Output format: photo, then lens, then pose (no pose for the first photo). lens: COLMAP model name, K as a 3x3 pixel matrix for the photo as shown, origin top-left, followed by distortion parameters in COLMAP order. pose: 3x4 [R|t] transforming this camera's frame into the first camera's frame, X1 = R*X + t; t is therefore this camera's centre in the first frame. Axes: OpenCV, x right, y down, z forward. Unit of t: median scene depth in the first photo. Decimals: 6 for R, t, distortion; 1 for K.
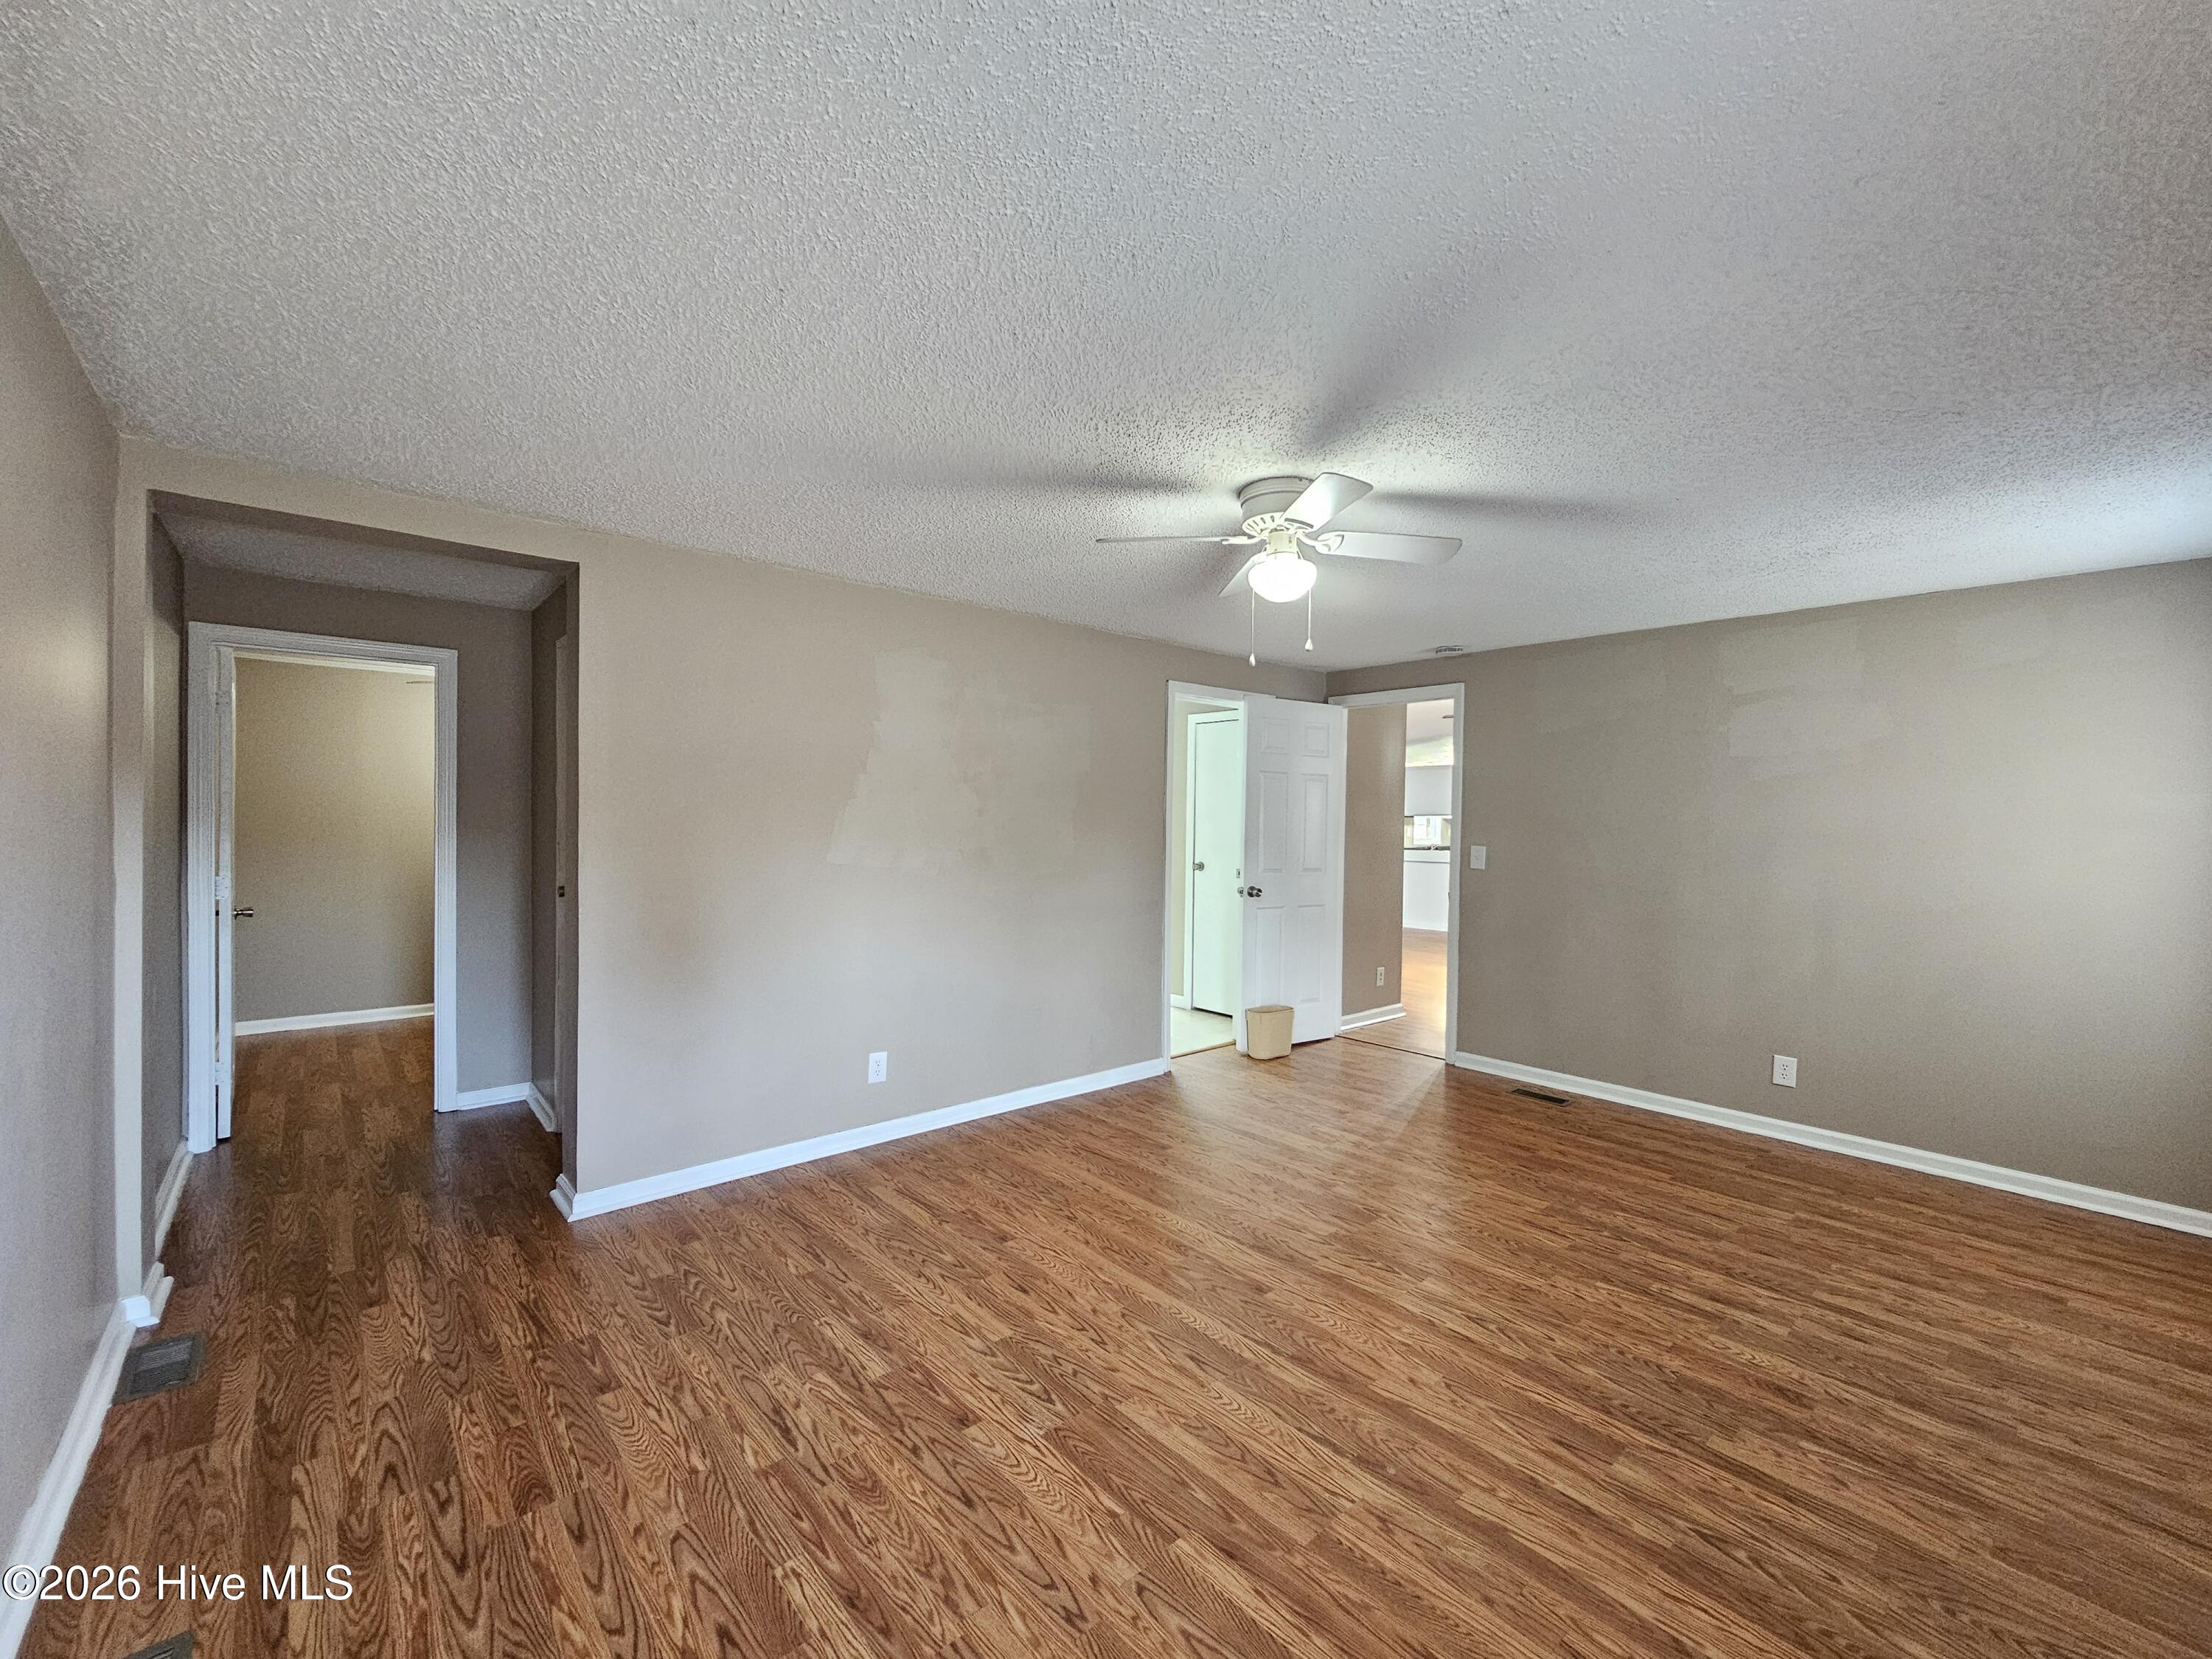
lens RADIAL K [[909.8, 0, 1111.1], [0, 909.8, 829.3], [0, 0, 1]] dist [0.000421, 0.000108]
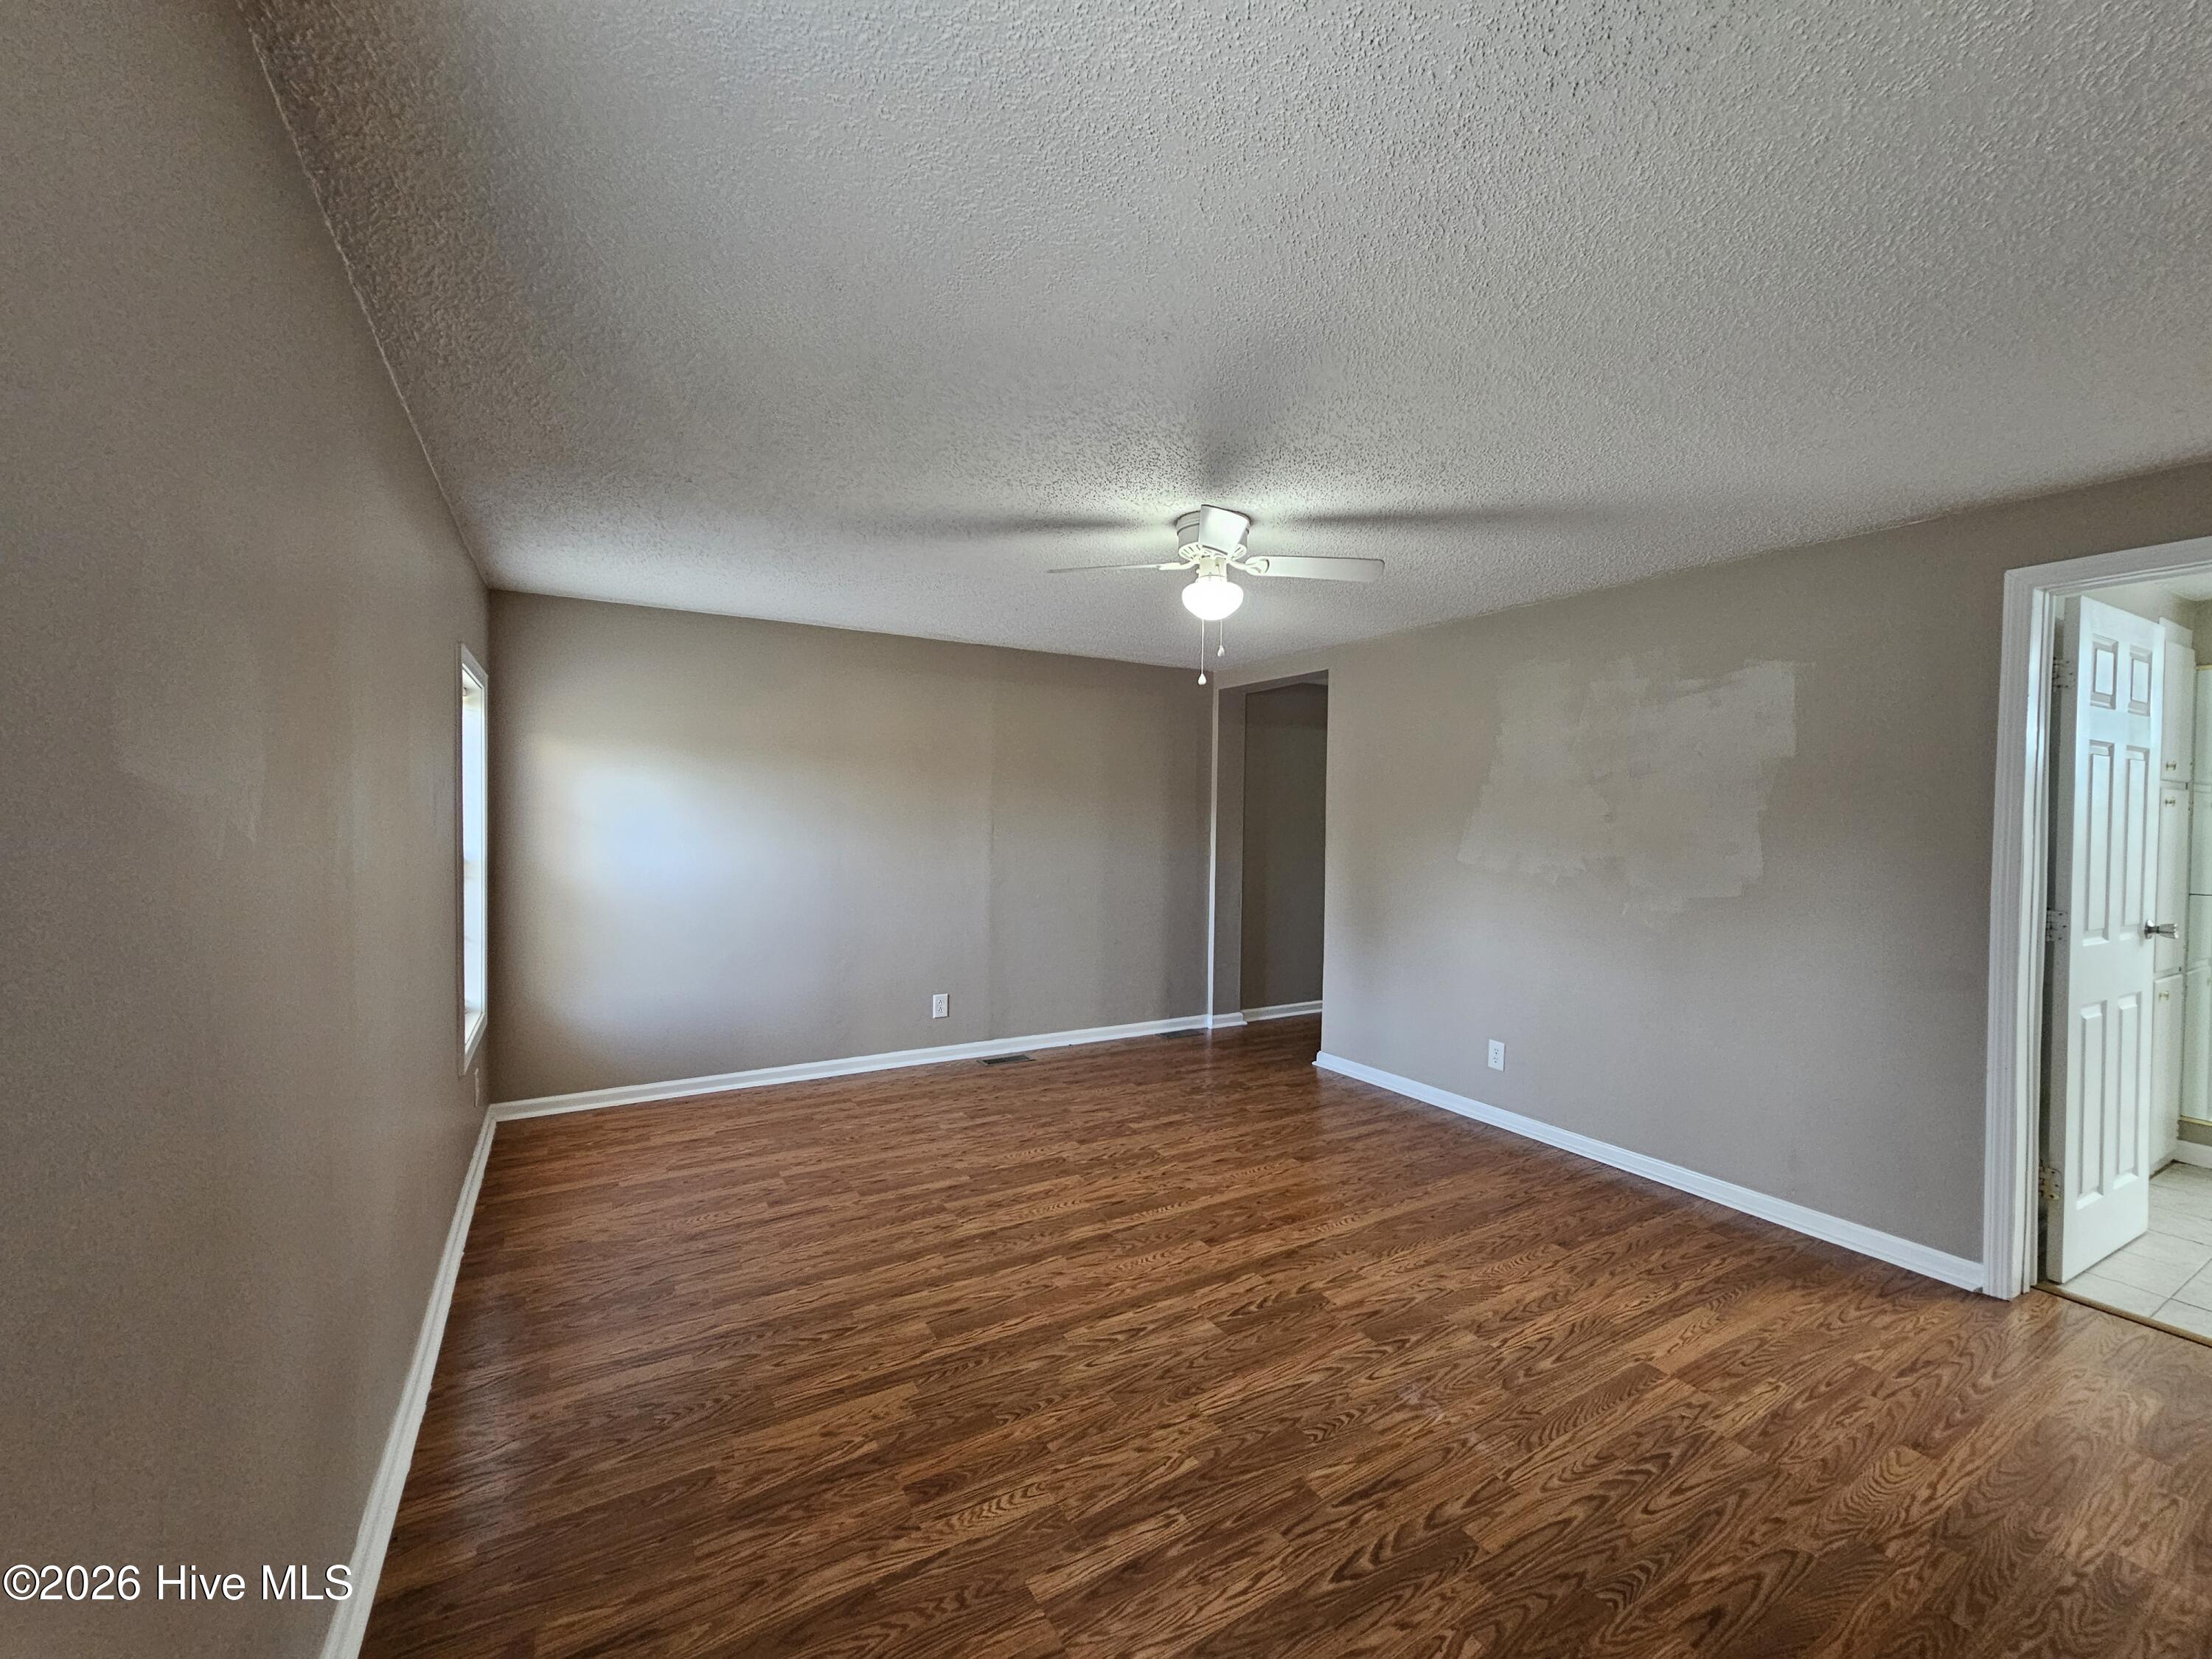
lens RADIAL K [[906.6, 0, 1114.1], [0, 906.6, 832.4], [0, 0, 1]] dist [0.000869, -0.000196]
pose [[-0.188112, 0.001872, -0.982146, 1.504002], [-0.027218, 0.999604, 0.007118, 0.004974], [0.981770, 0.028071, -0.187987, 1.279084]]
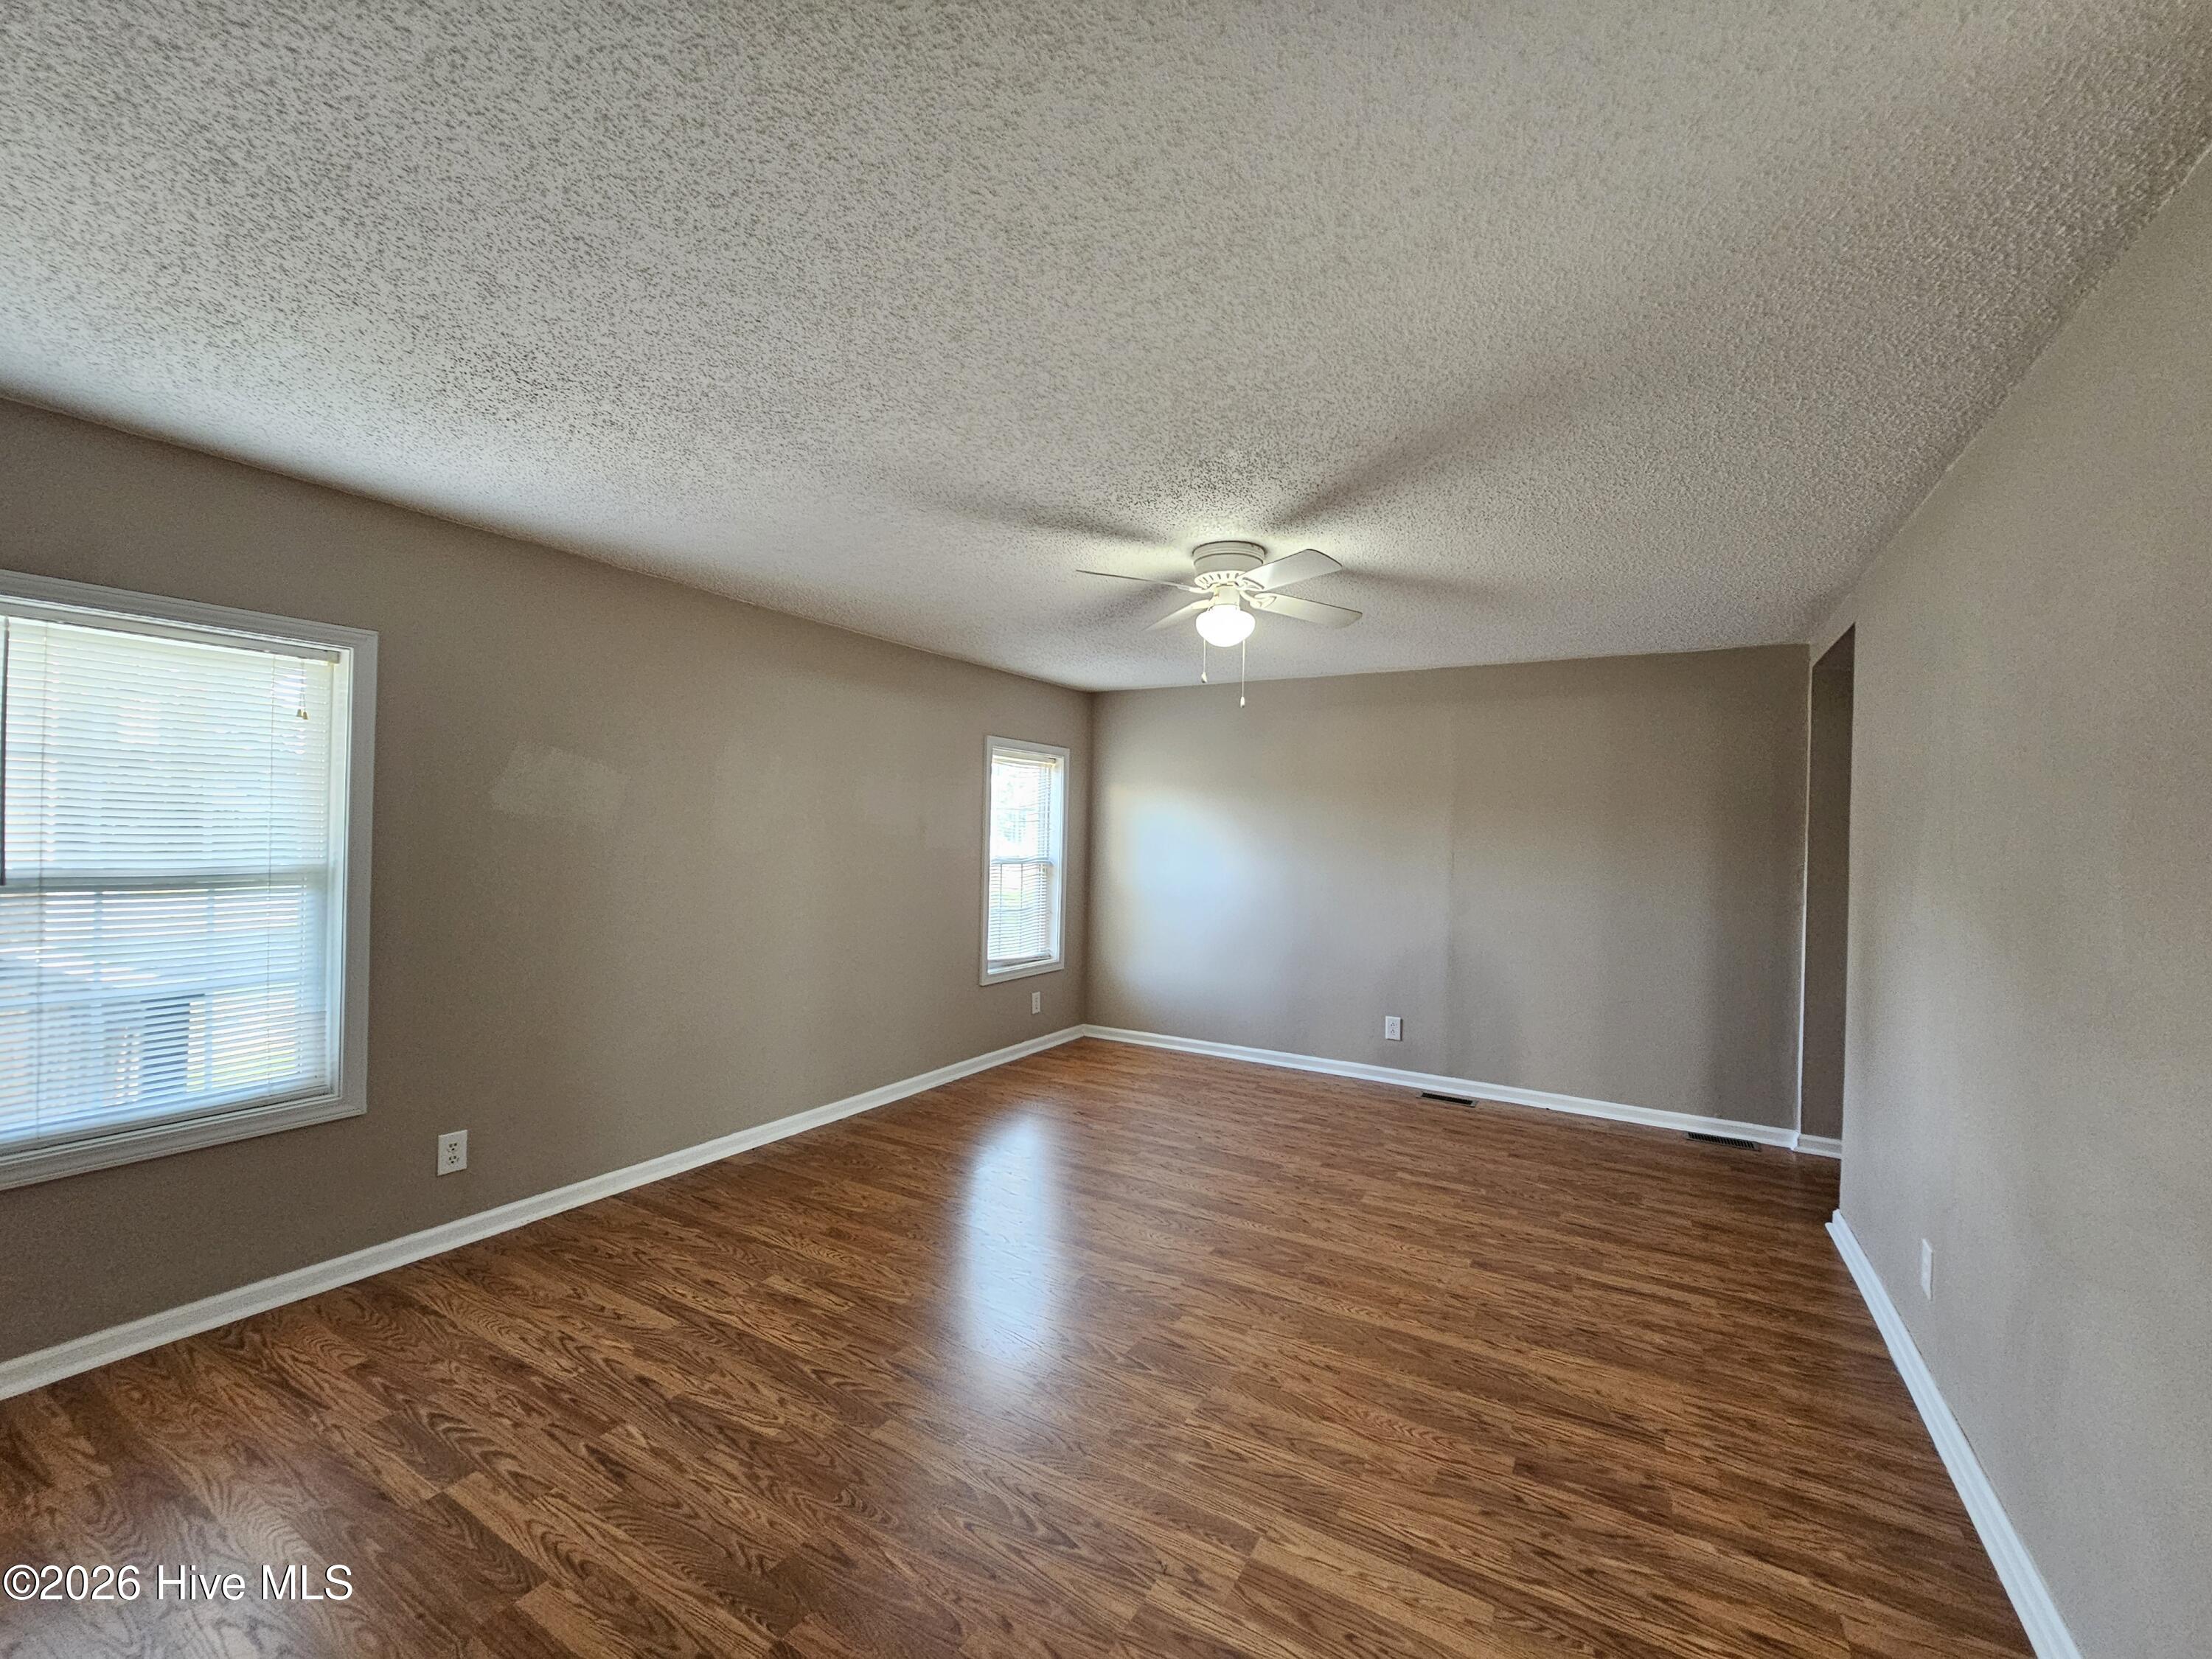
lens RADIAL K [[906.6, 0, 1114.1], [0, 906.6, 832.4], [0, 0, 1]] dist [0.000869, -0.000196]
pose [[-0.949332, -0.037474, -0.312033, 0.779119], [-0.041691, 0.999107, 0.006854, -0.017729], [0.311497, 0.019516, -0.950047, 2.387927]]
